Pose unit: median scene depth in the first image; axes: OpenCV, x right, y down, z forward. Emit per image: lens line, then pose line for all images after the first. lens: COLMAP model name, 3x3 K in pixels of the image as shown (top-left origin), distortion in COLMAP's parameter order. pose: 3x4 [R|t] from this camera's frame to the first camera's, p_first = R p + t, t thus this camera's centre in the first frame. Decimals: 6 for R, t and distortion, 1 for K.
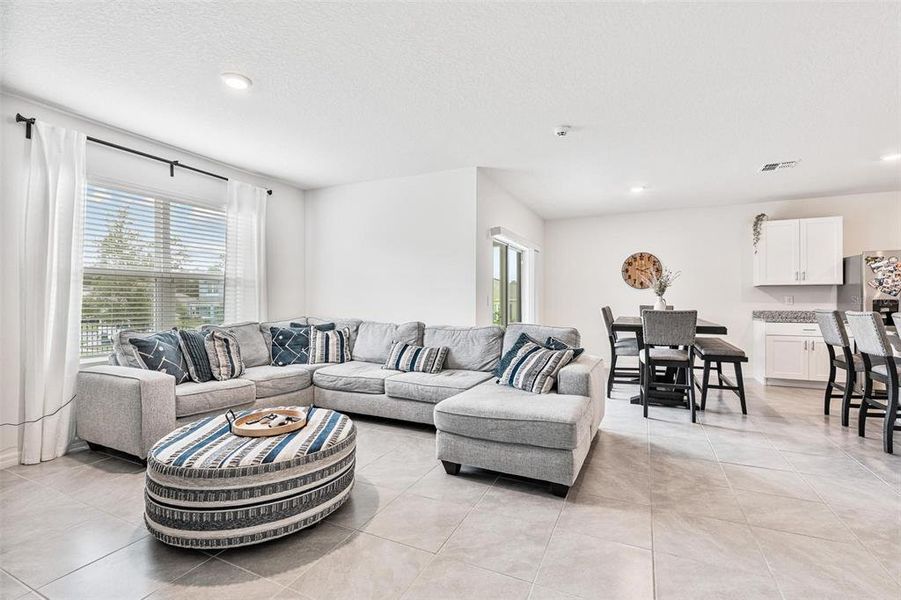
lens RADIAL K [[411.1, 0, 450.0], [0, 411.1, 302.0], [0, 0, 1]] dist [-0.004691, -0.000284]
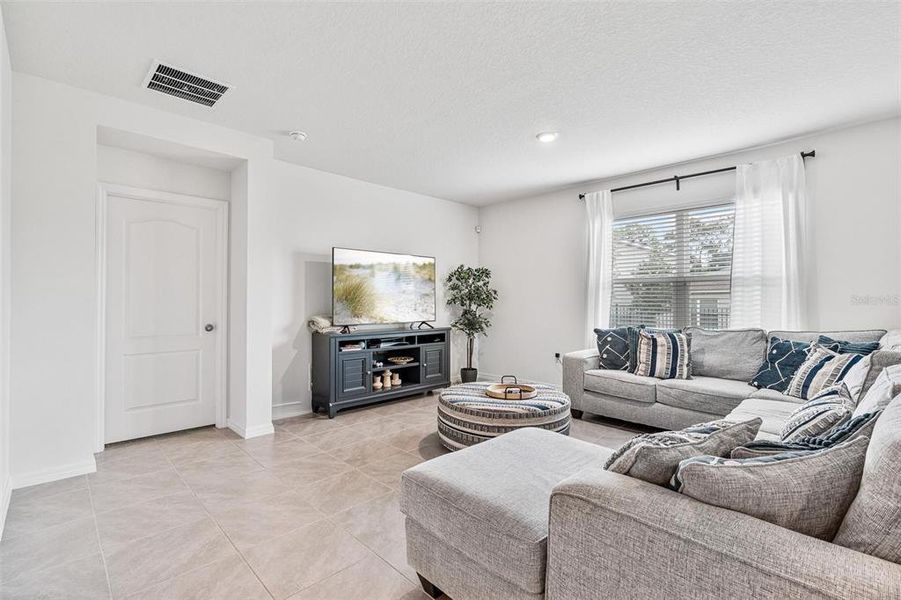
lens RADIAL K [[411.1, 0, 451.0], [0, 411.1, 300.1], [0, 0, 1]] dist [-0.004691, -0.000284]
pose [[-0.350872, -0.003012, -0.936419, 0.437251], [-0.007146, 0.999974, -0.000539, -0.002767], [0.936396, 0.006502, -0.350884, 0.619300]]
